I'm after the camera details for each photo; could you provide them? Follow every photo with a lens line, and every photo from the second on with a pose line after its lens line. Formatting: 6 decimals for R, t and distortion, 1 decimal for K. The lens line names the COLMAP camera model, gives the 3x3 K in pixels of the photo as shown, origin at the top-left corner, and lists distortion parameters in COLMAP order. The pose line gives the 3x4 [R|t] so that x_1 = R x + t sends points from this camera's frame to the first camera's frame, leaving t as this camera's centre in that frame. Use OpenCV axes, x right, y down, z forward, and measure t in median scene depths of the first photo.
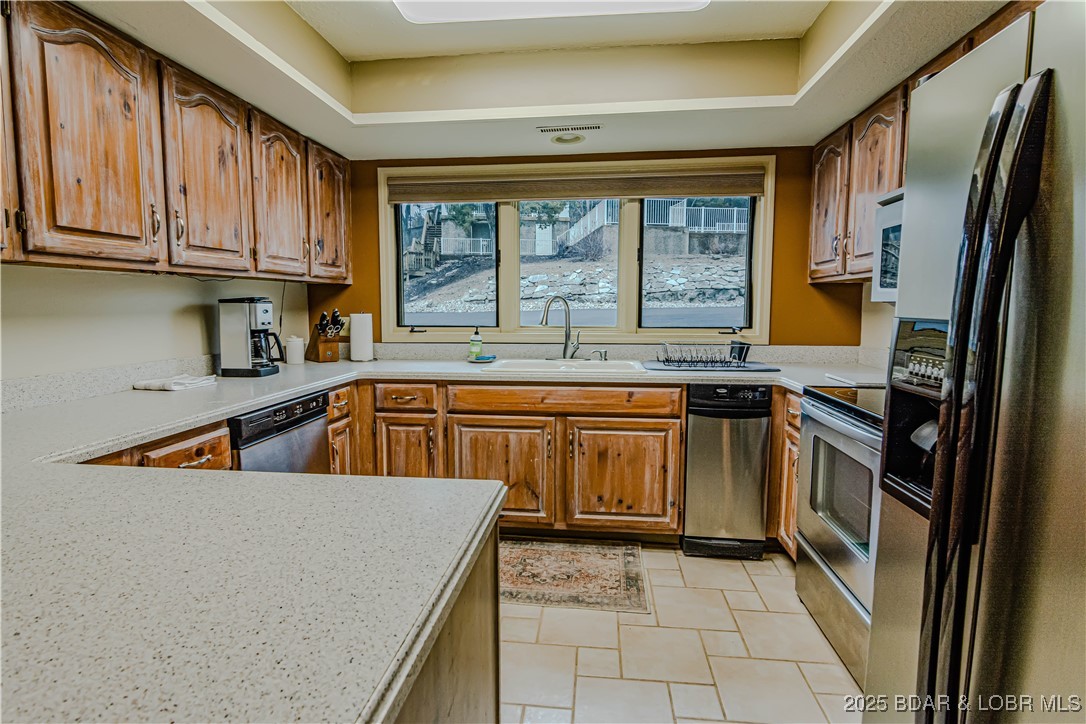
lens RADIAL K [[530.1, 0, 537.8], [0, 530.1, 357.4], [0, 0, 1]] dist [-0.000626, -0.007530]
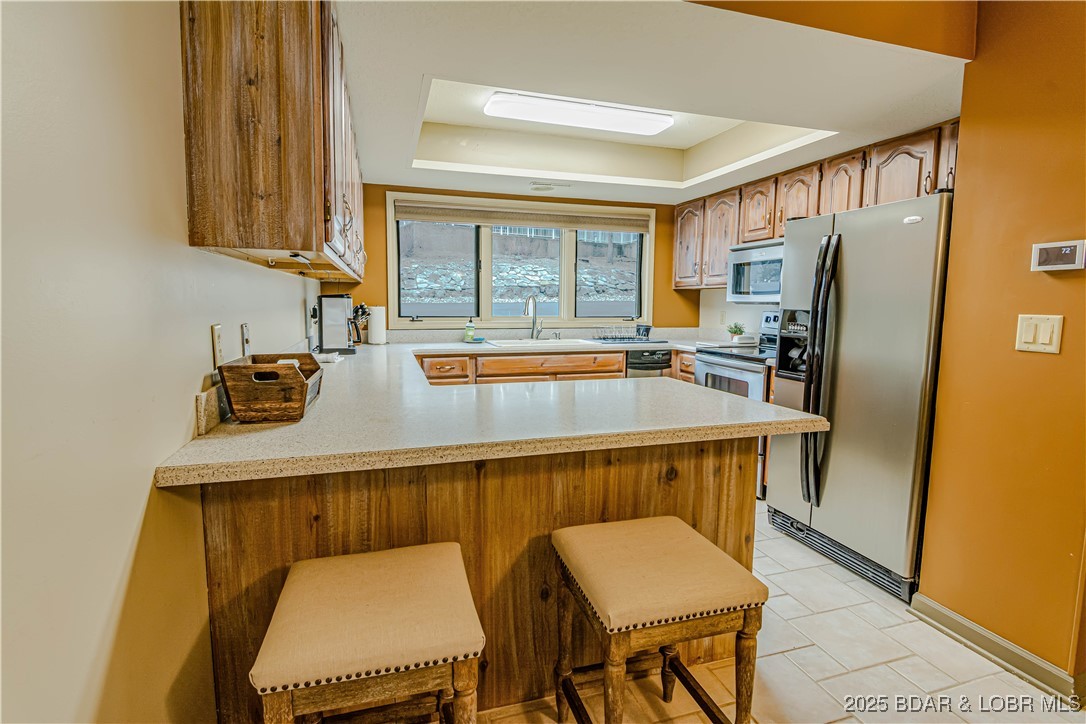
lens RADIAL K [[522.8, 0, 539.9], [0, 522.8, 357.5], [0, 0, 1]] dist [-0.003830, -0.007097]
pose [[0.917213, -0.034511, 0.396899, -0.575779], [0.029813, 0.999393, 0.018002, 0.032803], [-0.397280, -0.004679, 0.917686, -0.352613]]
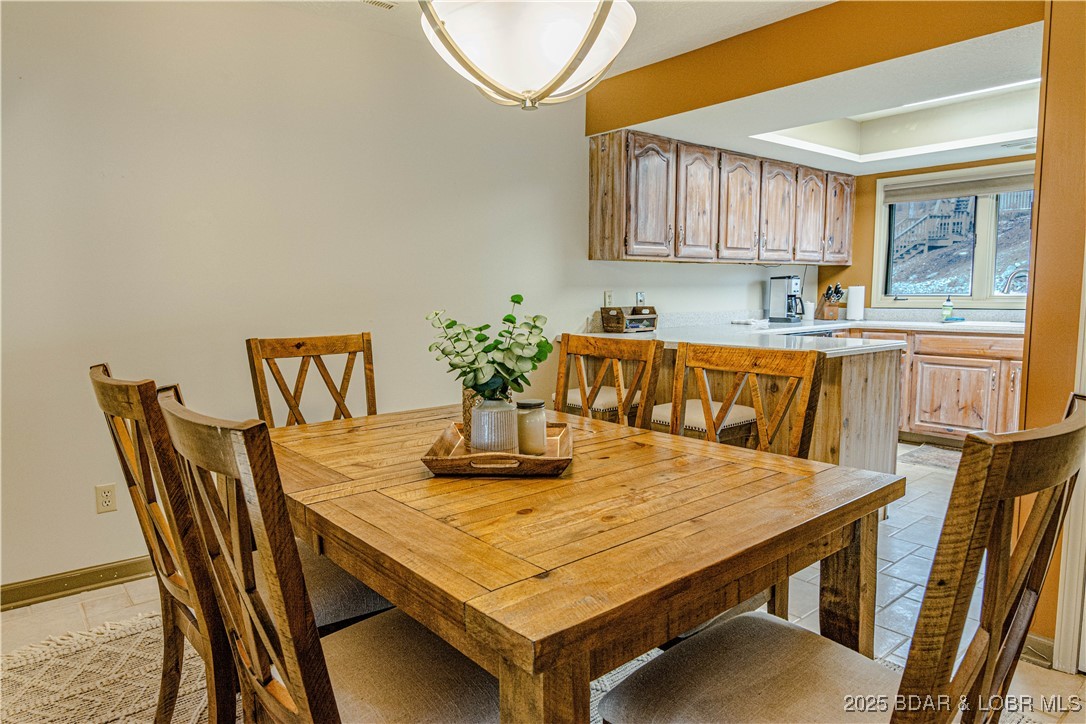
lens RADIAL K [[677.8, 0, 538.4], [0, 677.8, 361.3], [0, 0, 1]] dist [-0.003716, -0.001860]
pose [[0.722971, 0.066246, -0.687695, 0.362269], [-0.058642, 0.997684, 0.034456, 0.123363], [0.688385, 0.015417, 0.725182, -1.046114]]
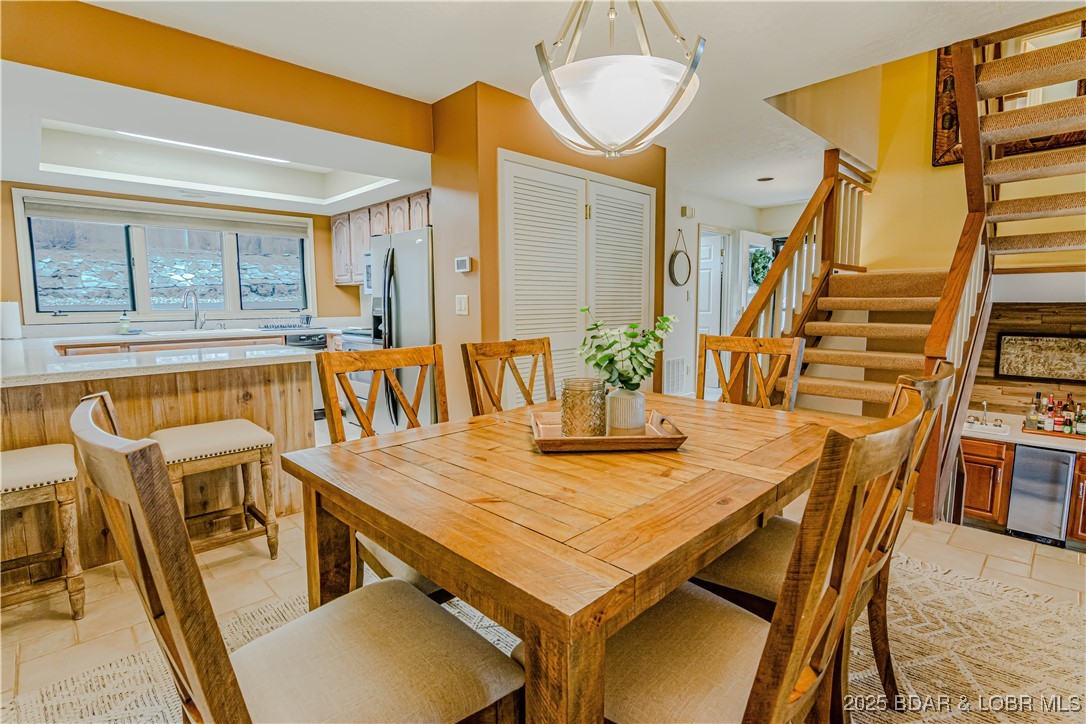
lens RADIAL K [[522.8, 0, 539.9], [0, 522.8, 357.5], [0, 0, 1]] dist [-0.003830, -0.007097]
pose [[0.630189, -0.084919, 0.771784, -0.600591], [0.079293, 0.995843, 0.044827, 0.114917], [-0.772382, 0.032948, 0.634303, -0.922605]]
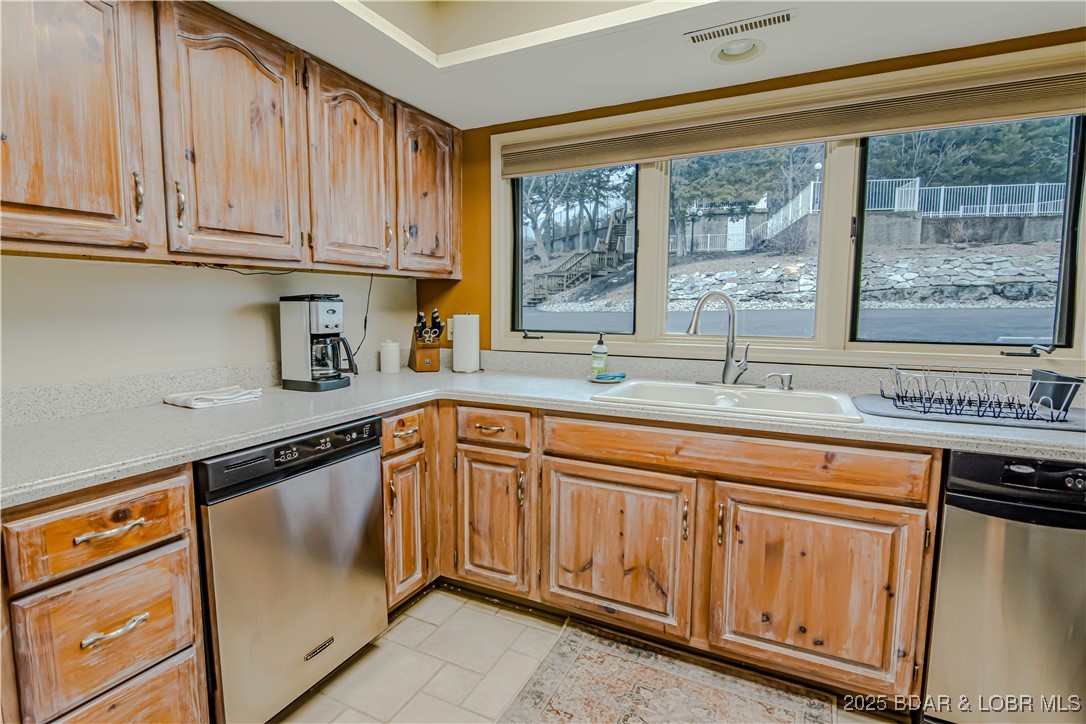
lens RADIAL K [[522.8, 0, 539.9], [0, 522.8, 357.5], [0, 0, 1]] dist [-0.003830, -0.007097]
pose [[0.940684, 0.037580, -0.337197, 0.061595], [-0.036631, 0.999287, 0.009177, -0.033444], [0.337301, 0.003719, 0.941389, 0.331891]]
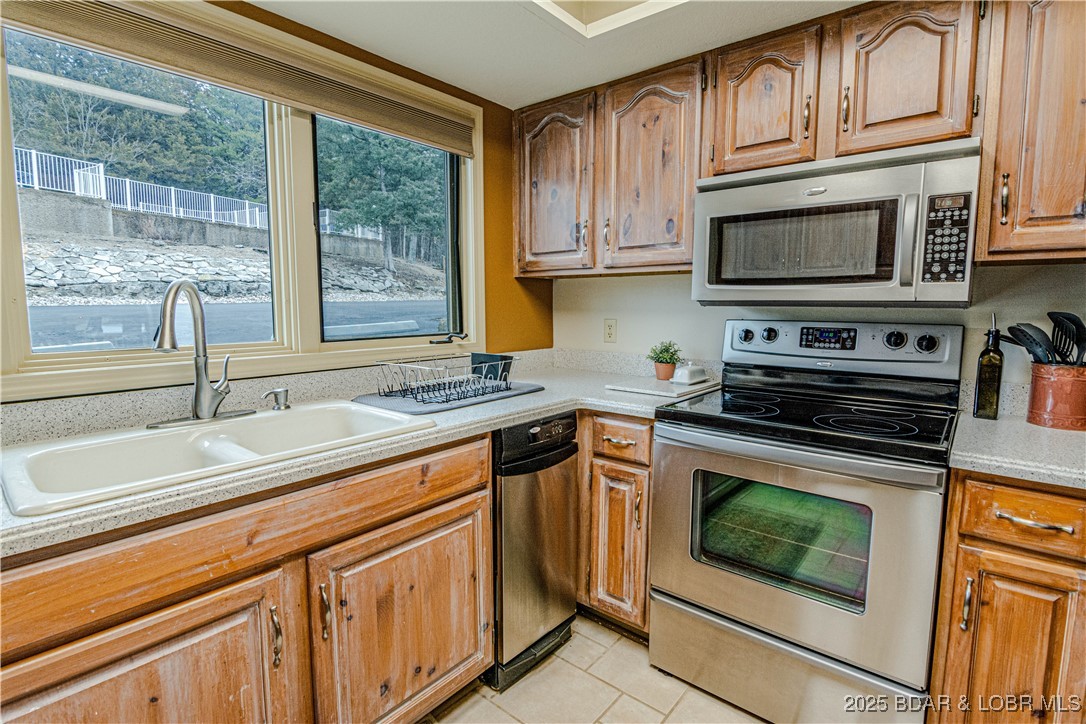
lens RADIAL K [[522.8, 0, 539.9], [0, 522.8, 357.5], [0, 0, 1]] dist [-0.003830, -0.007097]
pose [[0.550177, -0.084443, 0.830768, -0.184404], [0.078000, 0.995721, 0.049555, -0.058355], [-0.831397, 0.037536, 0.554409, 0.585735]]
